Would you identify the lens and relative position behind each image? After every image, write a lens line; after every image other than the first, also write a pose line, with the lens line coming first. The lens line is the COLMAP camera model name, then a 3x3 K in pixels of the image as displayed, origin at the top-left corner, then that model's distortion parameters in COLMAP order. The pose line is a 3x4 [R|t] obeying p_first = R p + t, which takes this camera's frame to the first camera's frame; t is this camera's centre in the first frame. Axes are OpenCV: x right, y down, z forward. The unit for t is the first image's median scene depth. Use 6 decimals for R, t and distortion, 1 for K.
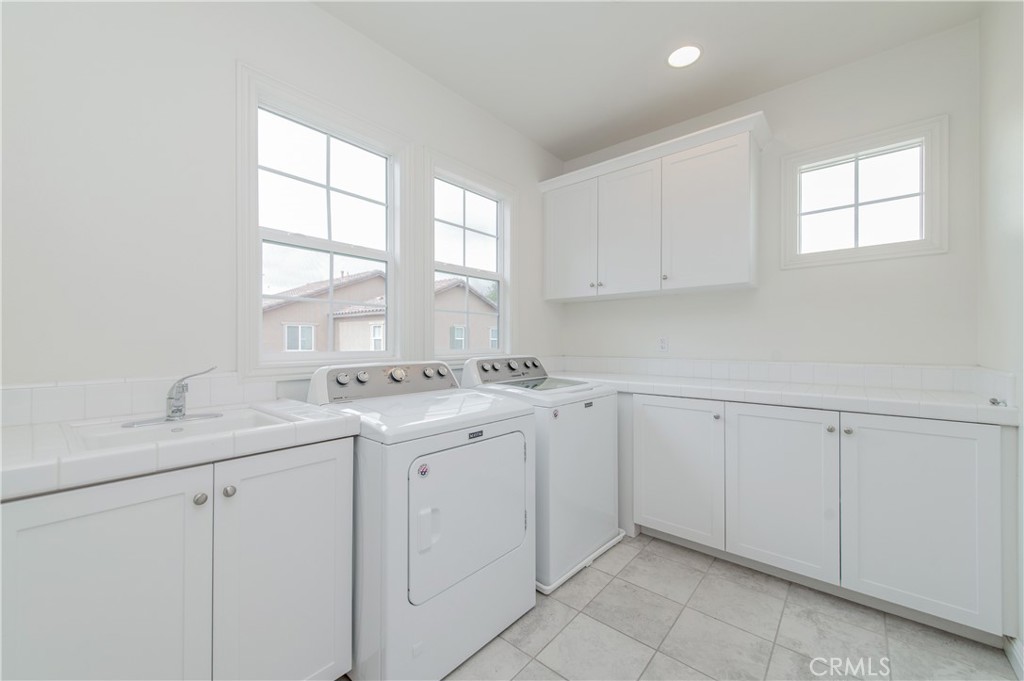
lens RADIAL K [[401.5, 0, 529.5], [0, 401.5, 333.9], [0, 0, 1]] dist [0.014574, -0.003025]
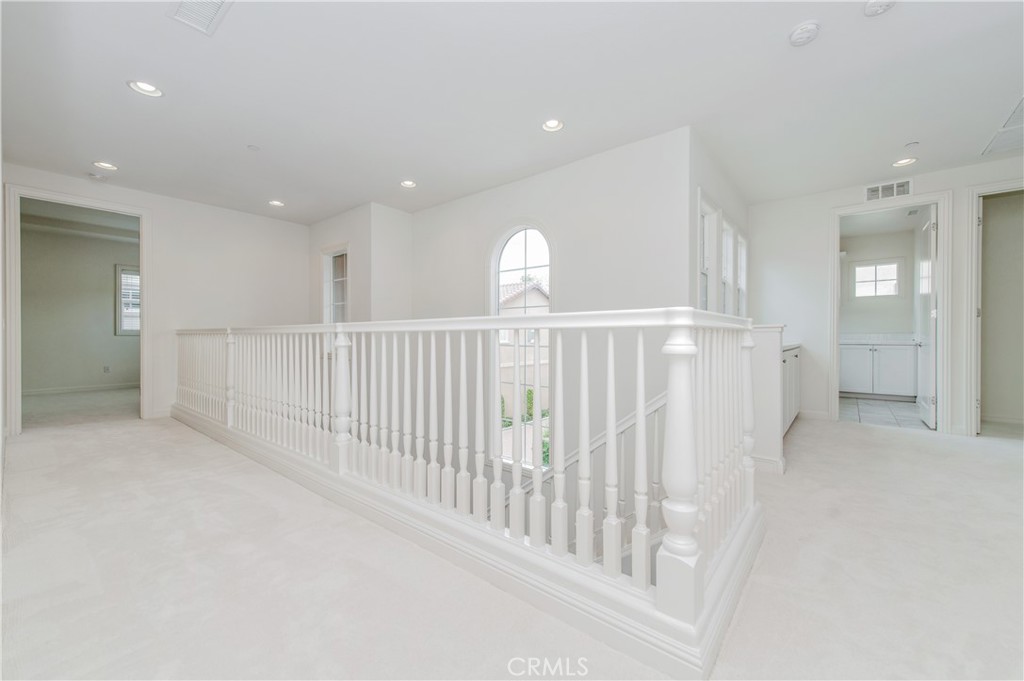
lens RADIAL K [[401.5, 0, 520.7], [0, 401.5, 337.7], [0, 0, 1]] dist [0.014574, -0.003025]
pose [[0.999552, -0.000381, 0.029936, -1.825767], [-0.000347, 0.999705, 0.024296, 0.031115], [-0.029936, -0.024295, 0.999257, -1.846360]]
